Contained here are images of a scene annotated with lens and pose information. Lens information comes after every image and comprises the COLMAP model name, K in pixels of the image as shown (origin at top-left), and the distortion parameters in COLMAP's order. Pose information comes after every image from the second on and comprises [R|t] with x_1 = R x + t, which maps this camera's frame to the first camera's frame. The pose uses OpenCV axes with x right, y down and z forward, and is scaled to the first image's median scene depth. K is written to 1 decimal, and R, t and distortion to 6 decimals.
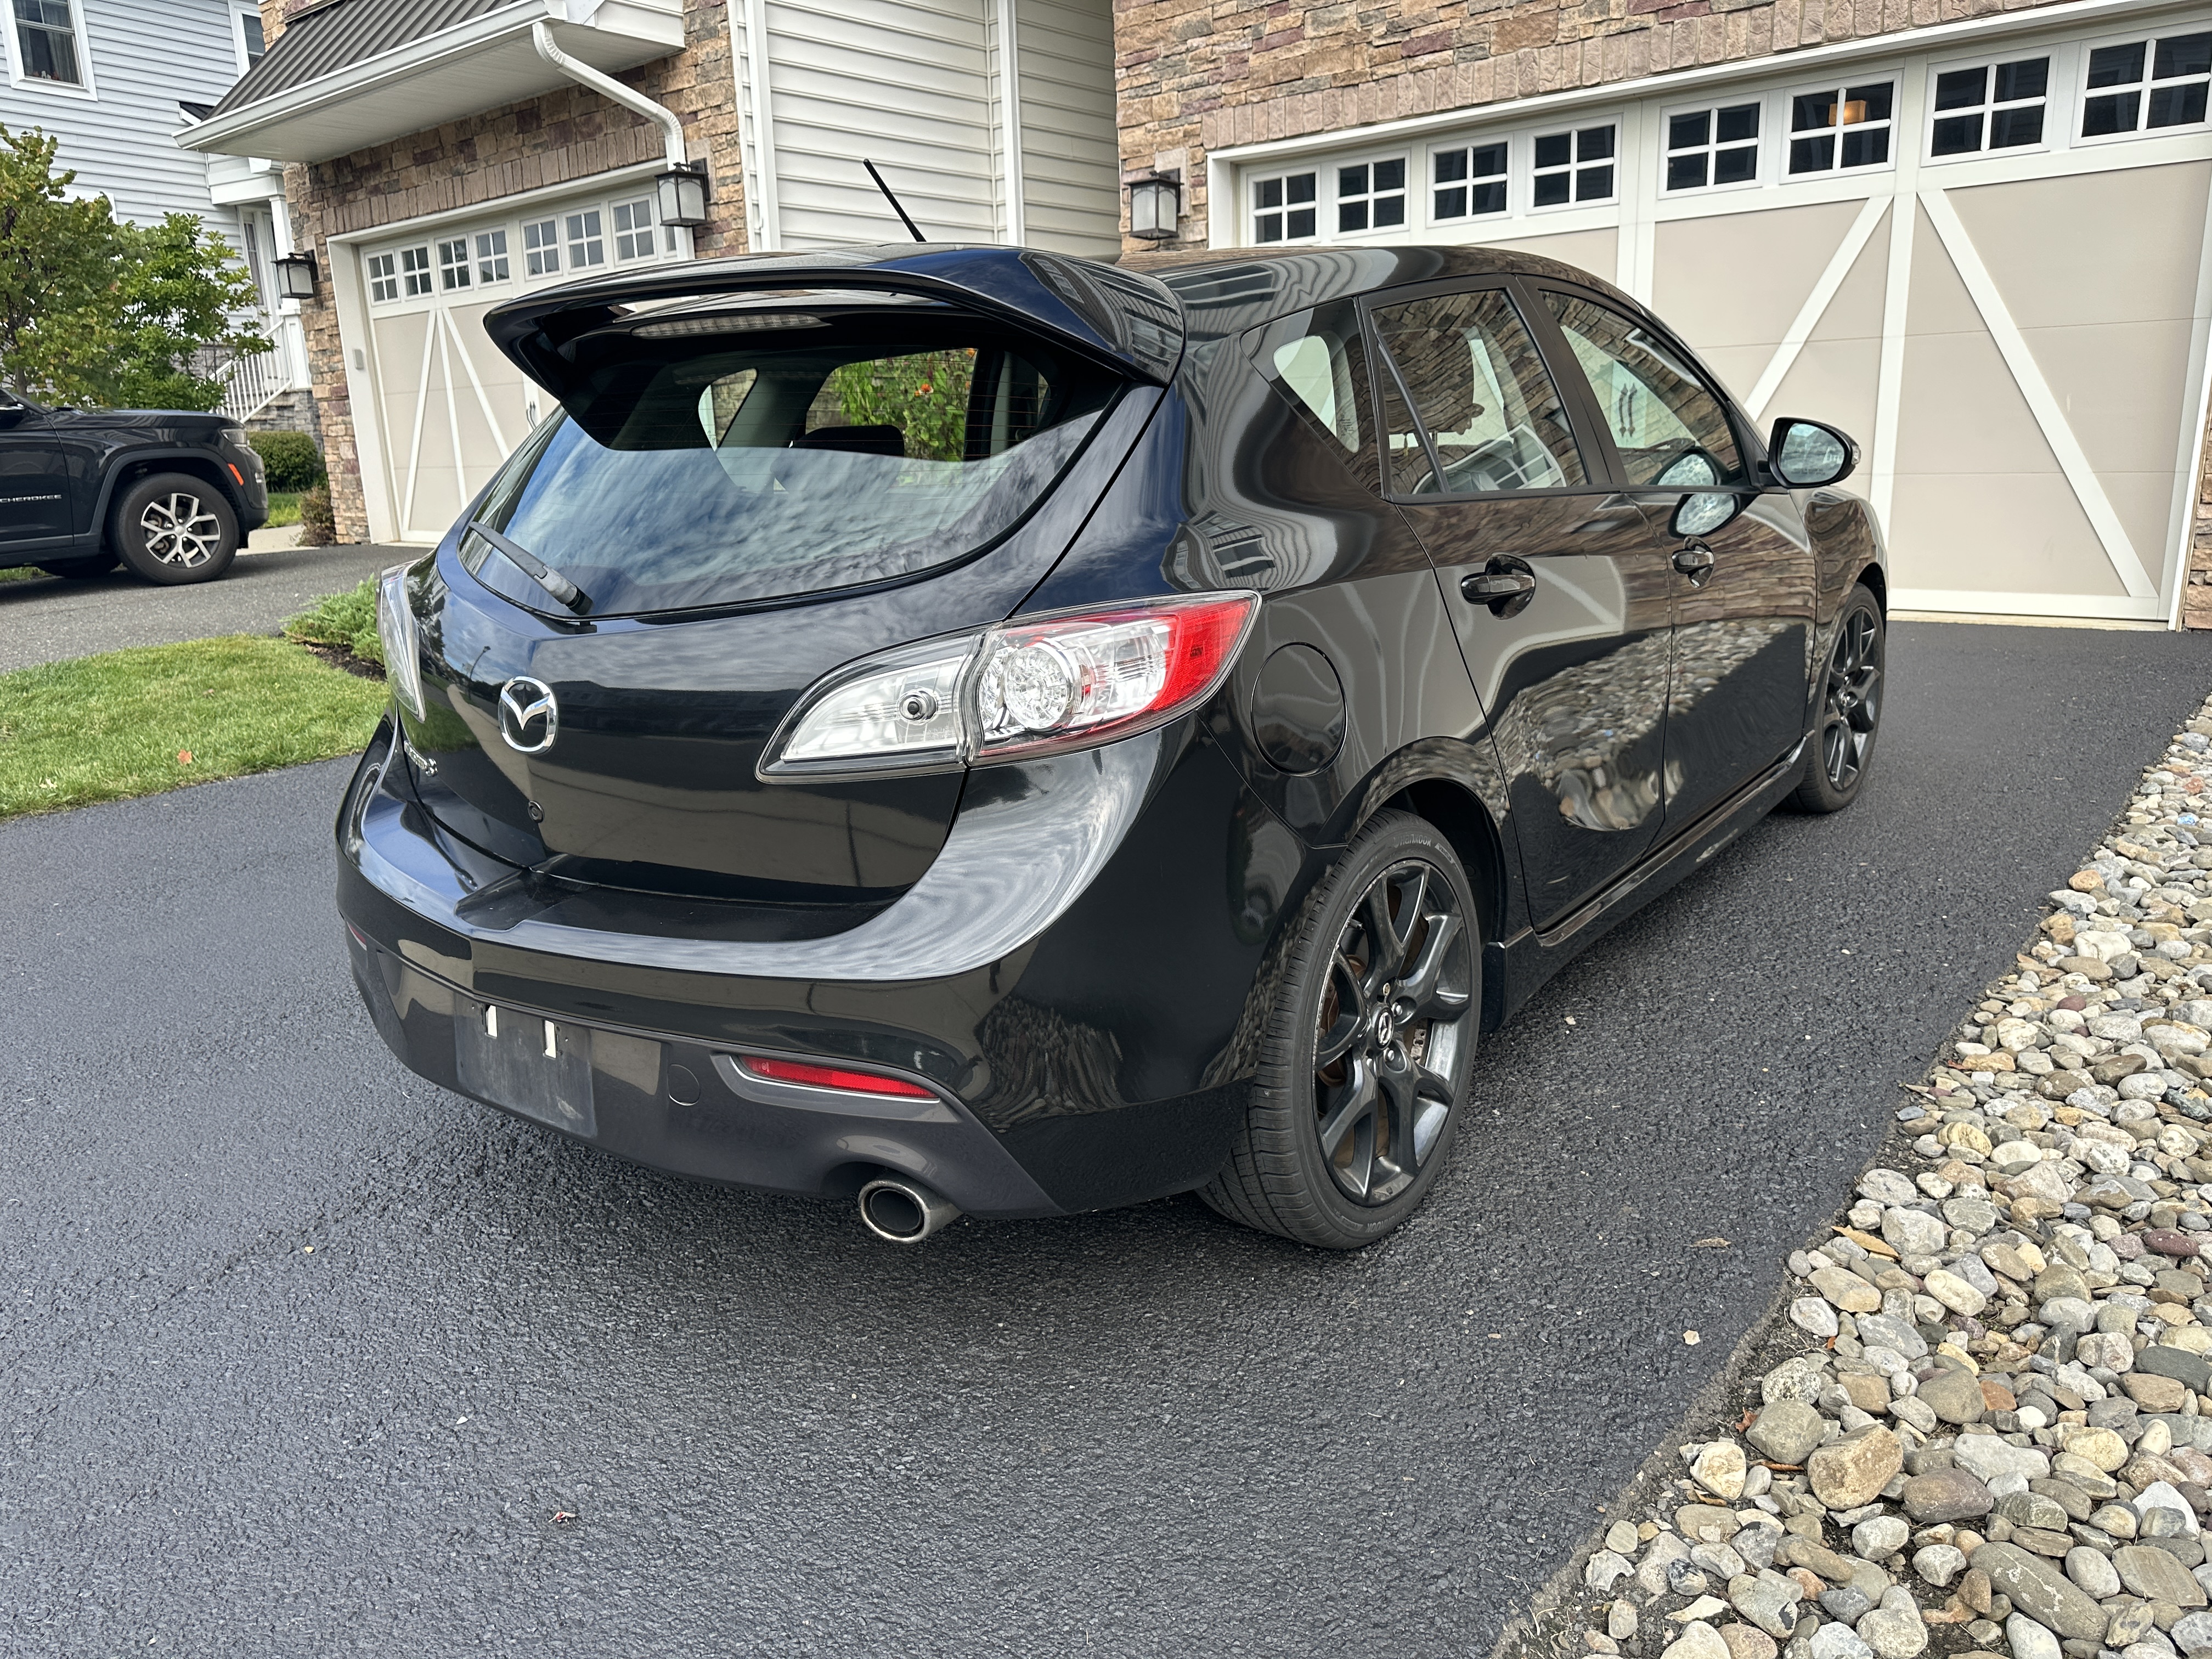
lens RADIAL K [[1568.3, 0, 1089.3], [0, 1568.3, 816.1], [0, 0, 1]] dist [0.016515, -0.018593]
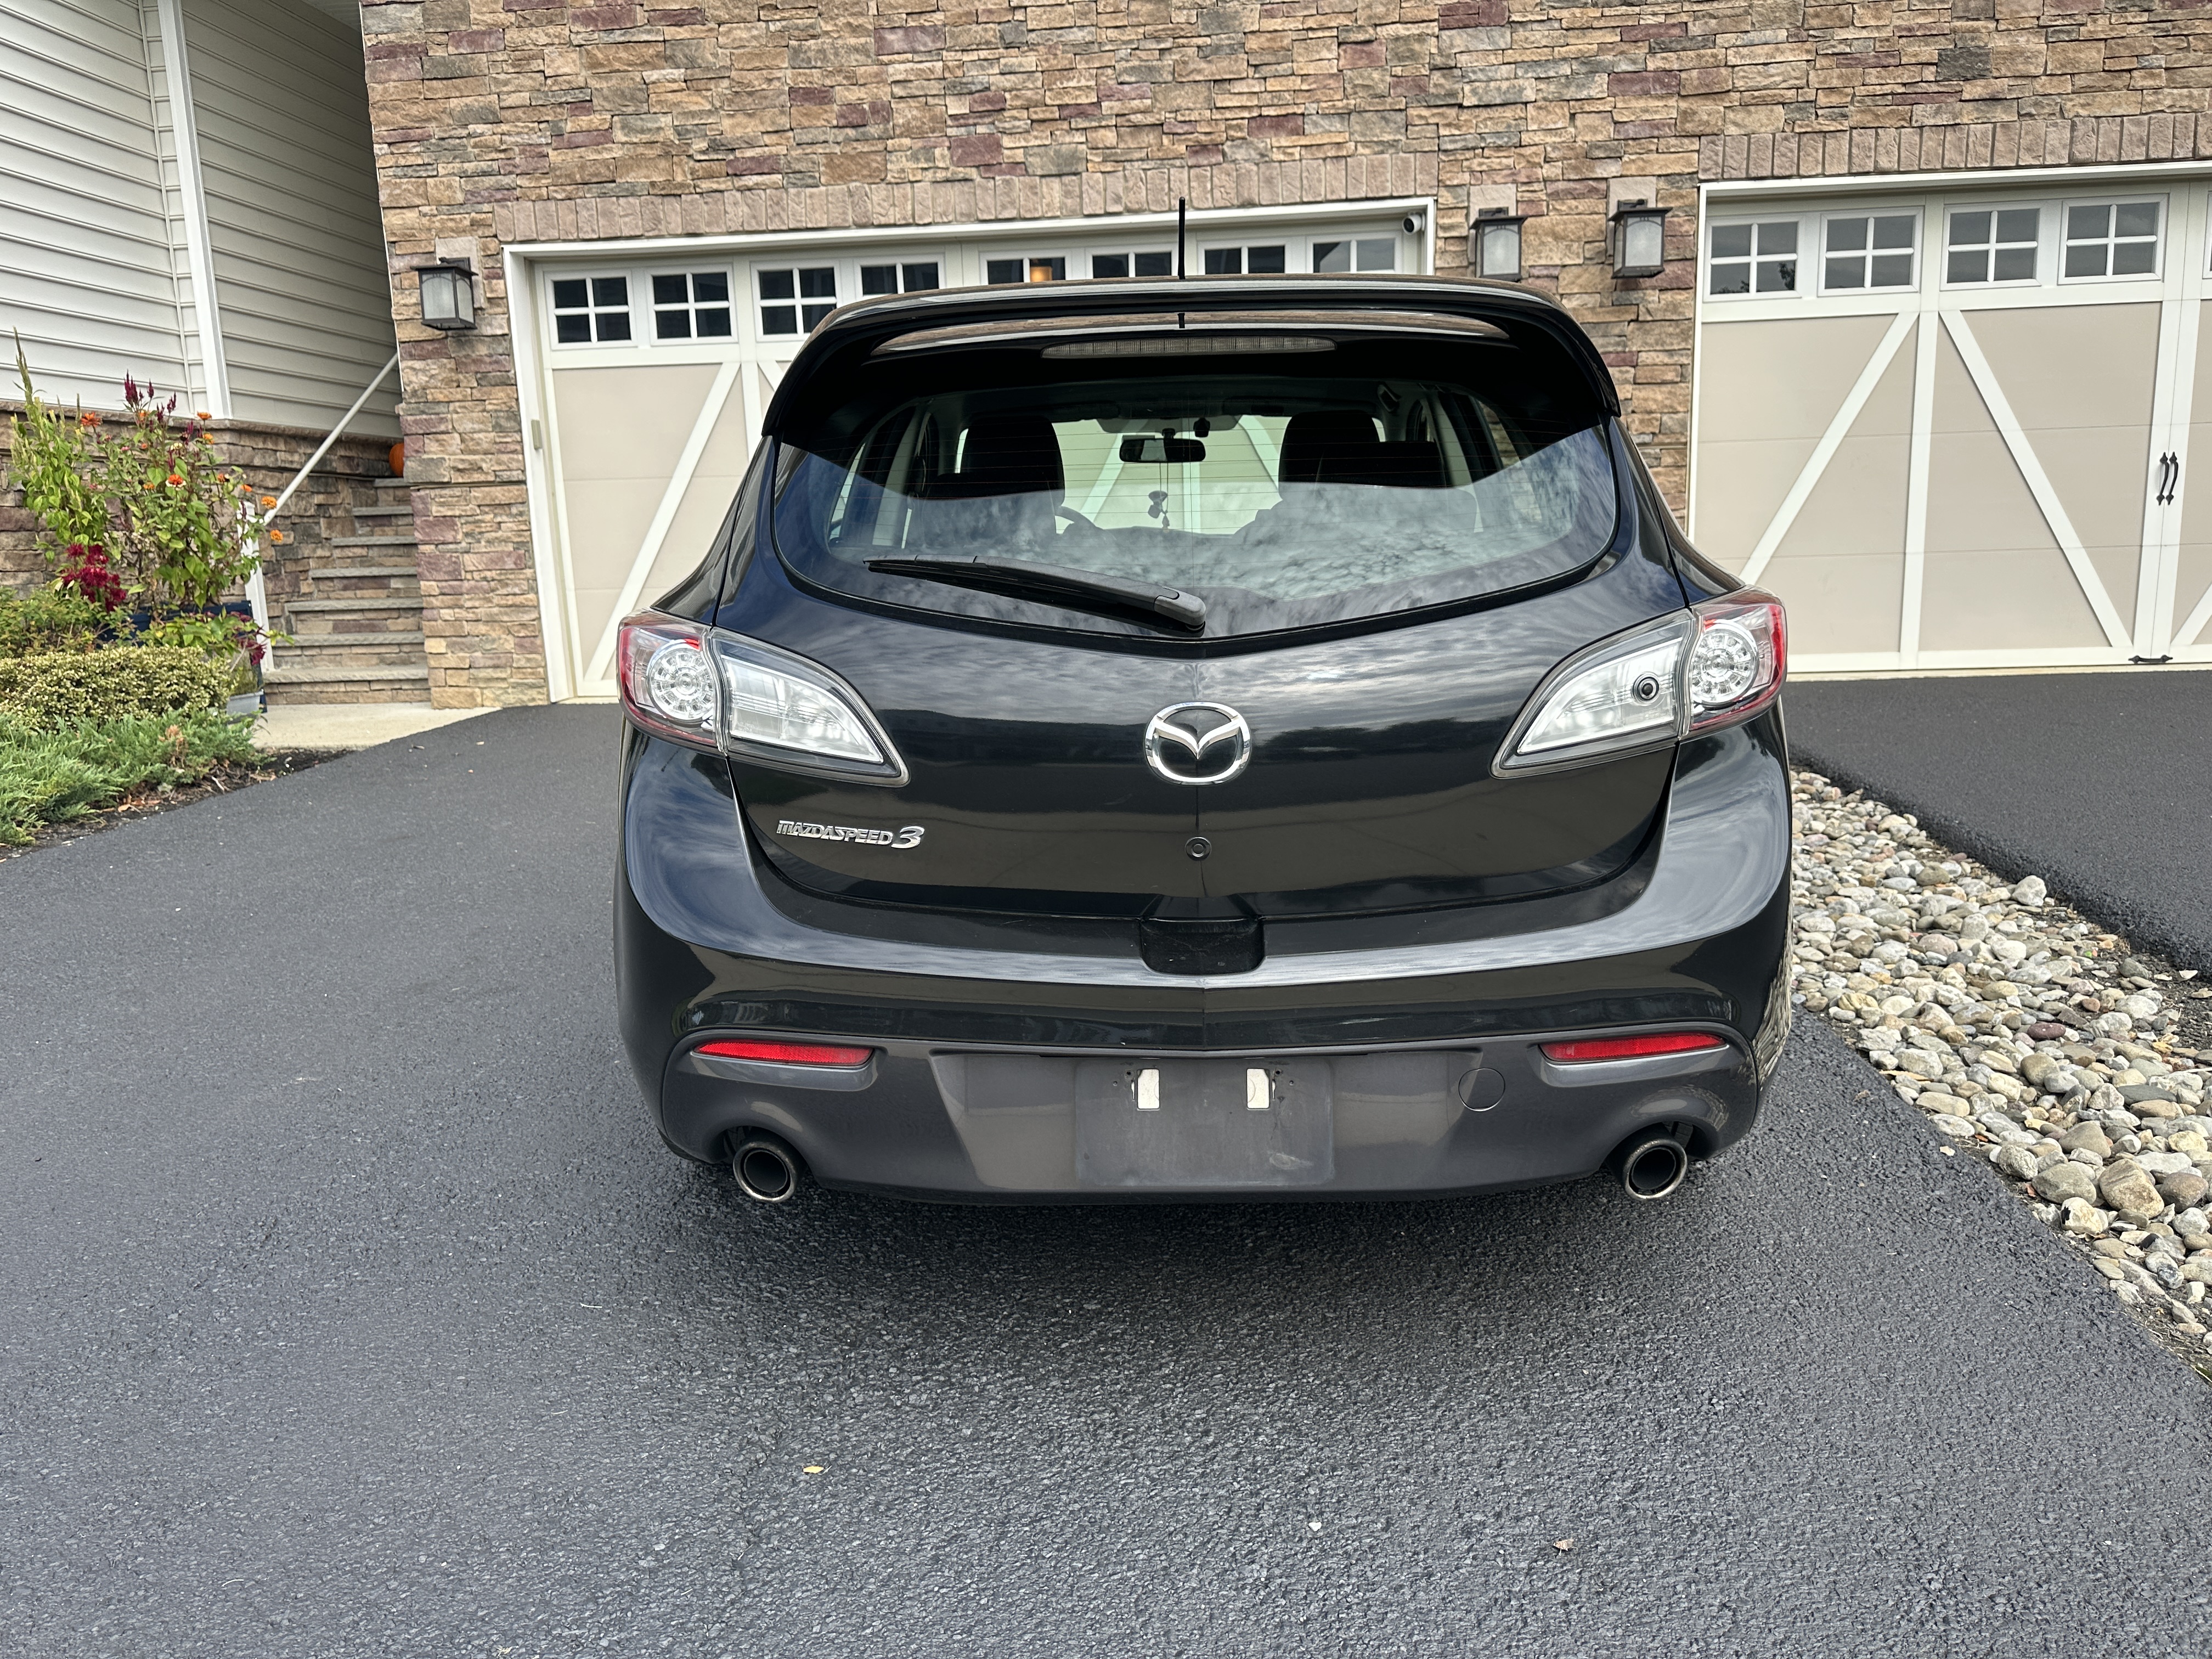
lens RADIAL K [[1568.3, 0, 1102.8], [0, 1568.3, 821.7], [0, 0, 1]] dist [0.016515, -0.018593]
pose [[0.813640, -0.096682, 0.573273, -0.219296], [0.141333, 0.989387, -0.033733, 0.001007], [-0.563927, 0.108469, 0.818670, 0.071419]]
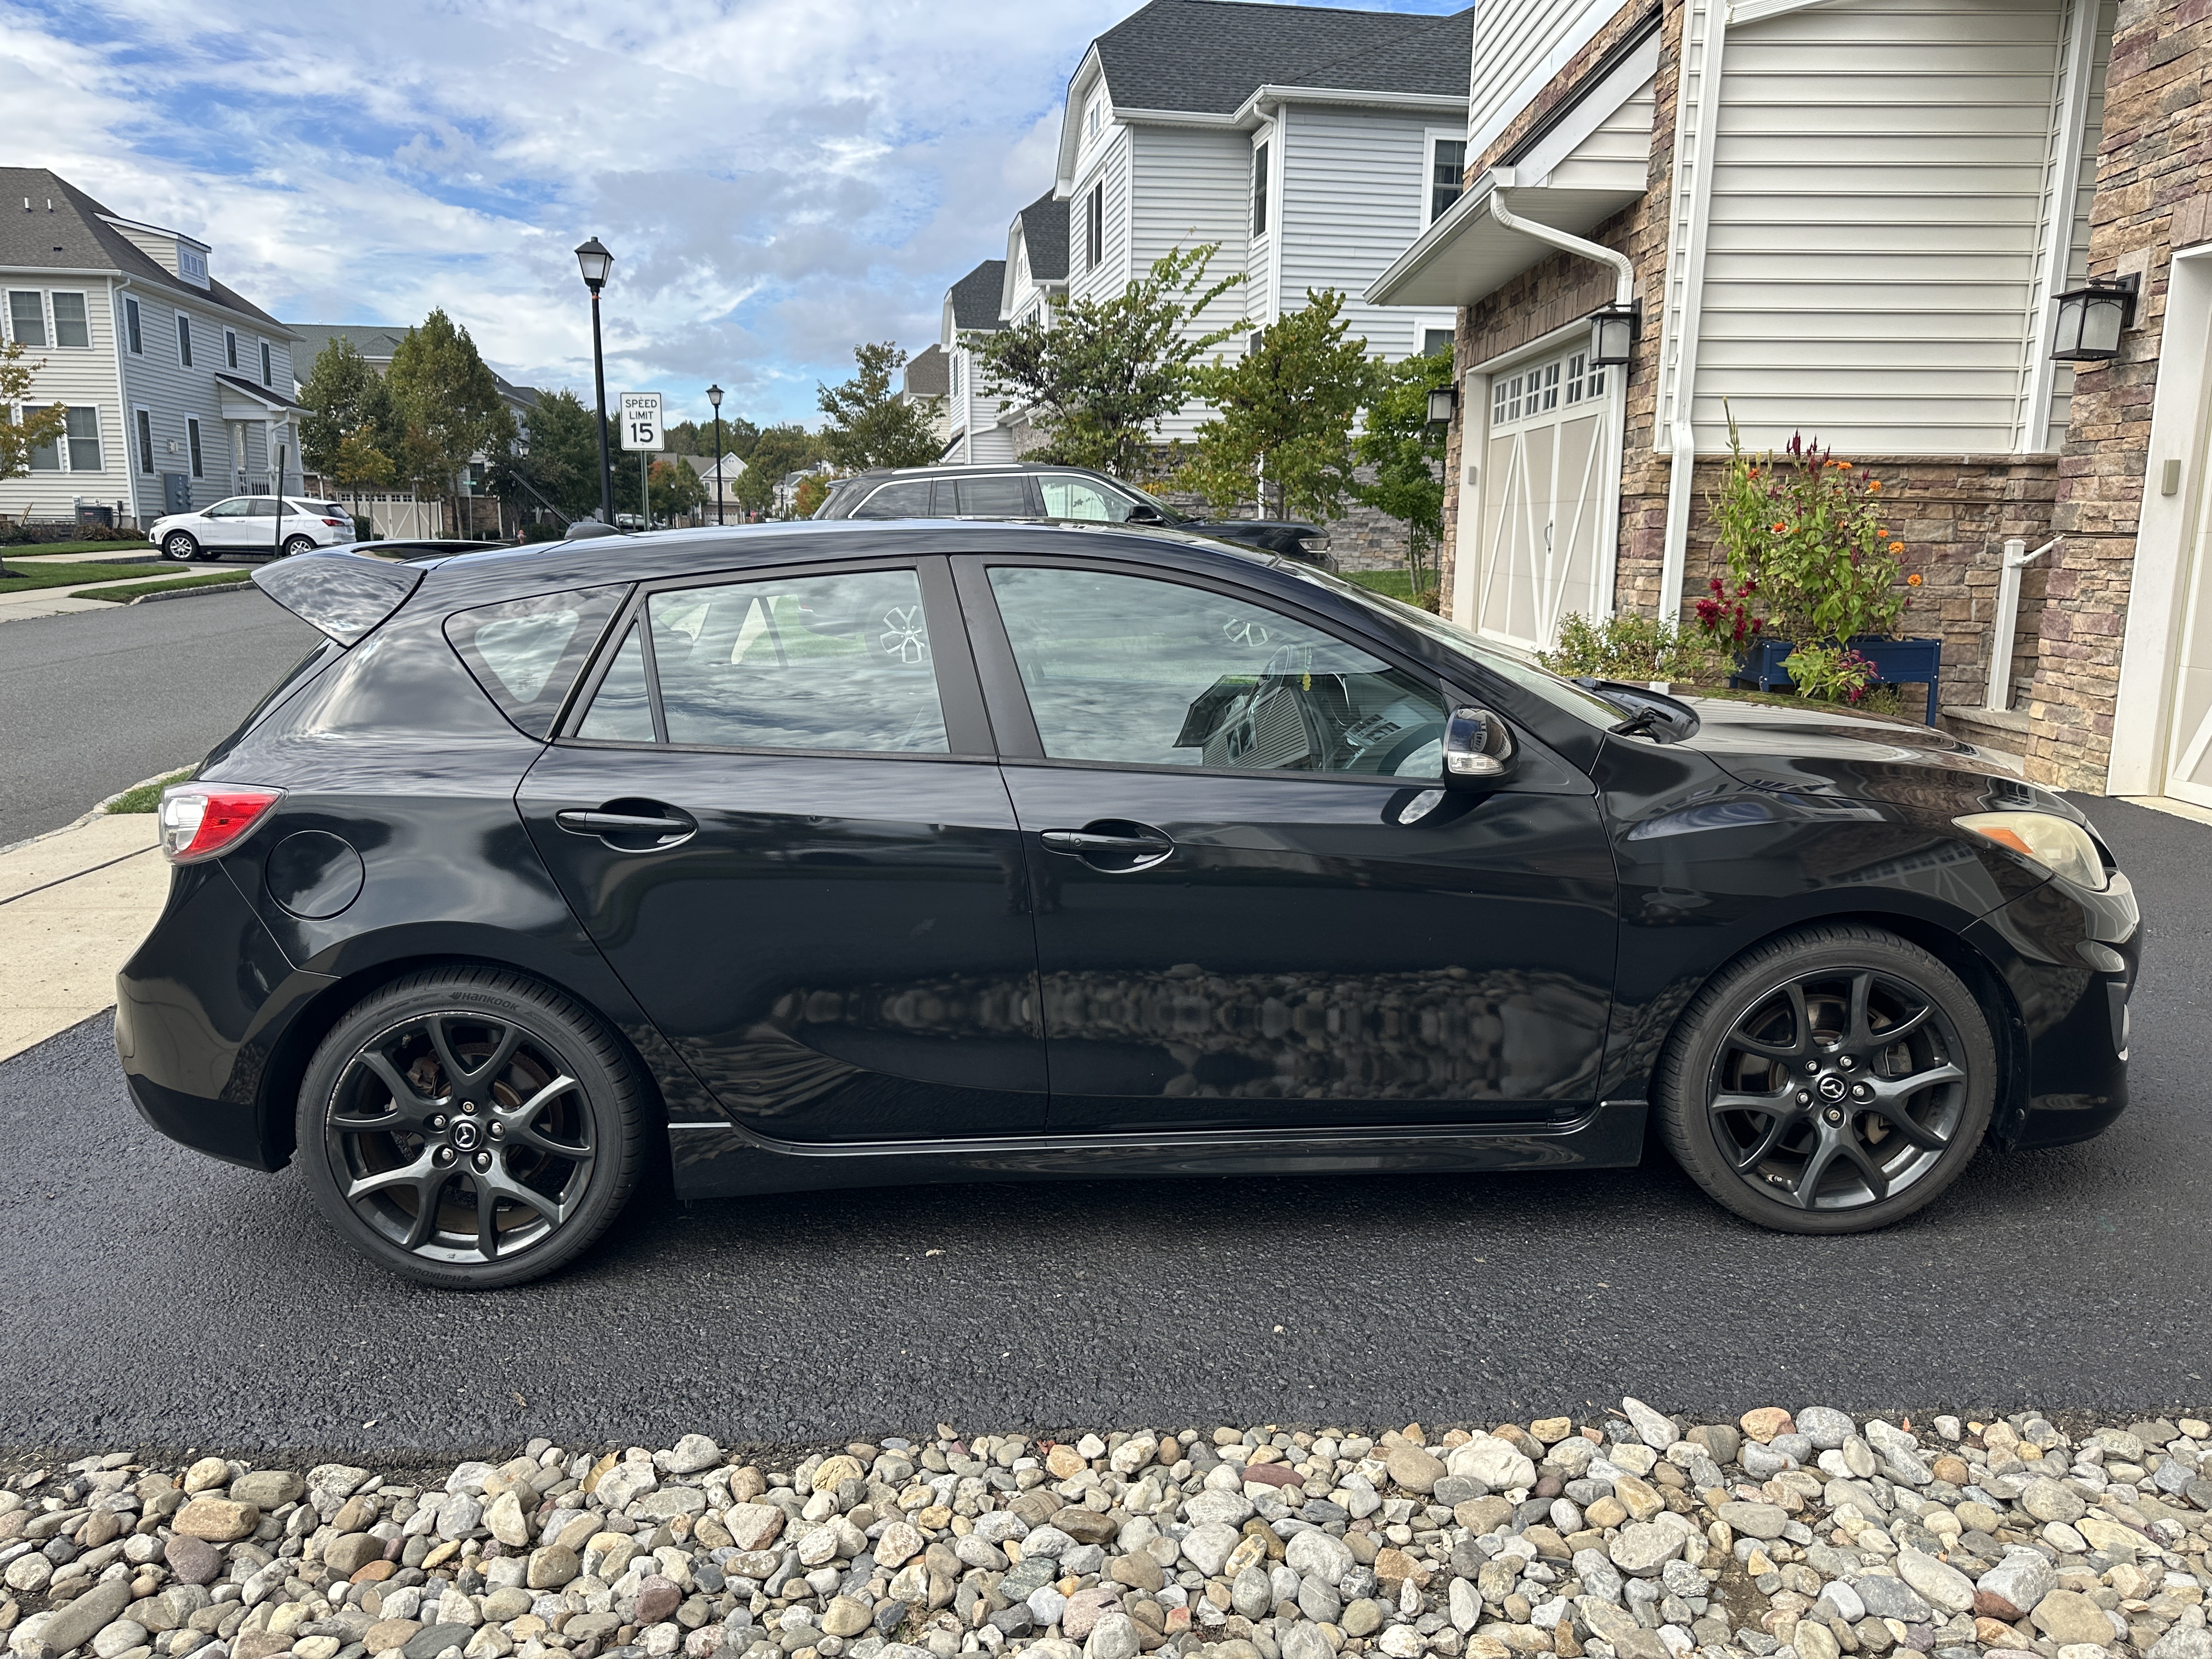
lens RADIAL K [[1568.3, 0, 1110.6], [0, 1568.3, 831.1], [0, 0, 1]] dist [0.016515, -0.018593]
pose [[0.641350, 0.183314, -0.745027, 0.397706], [-0.208630, 0.976117, 0.060577, -0.083177], [0.738338, 0.116584, 0.664278, 0.132015]]
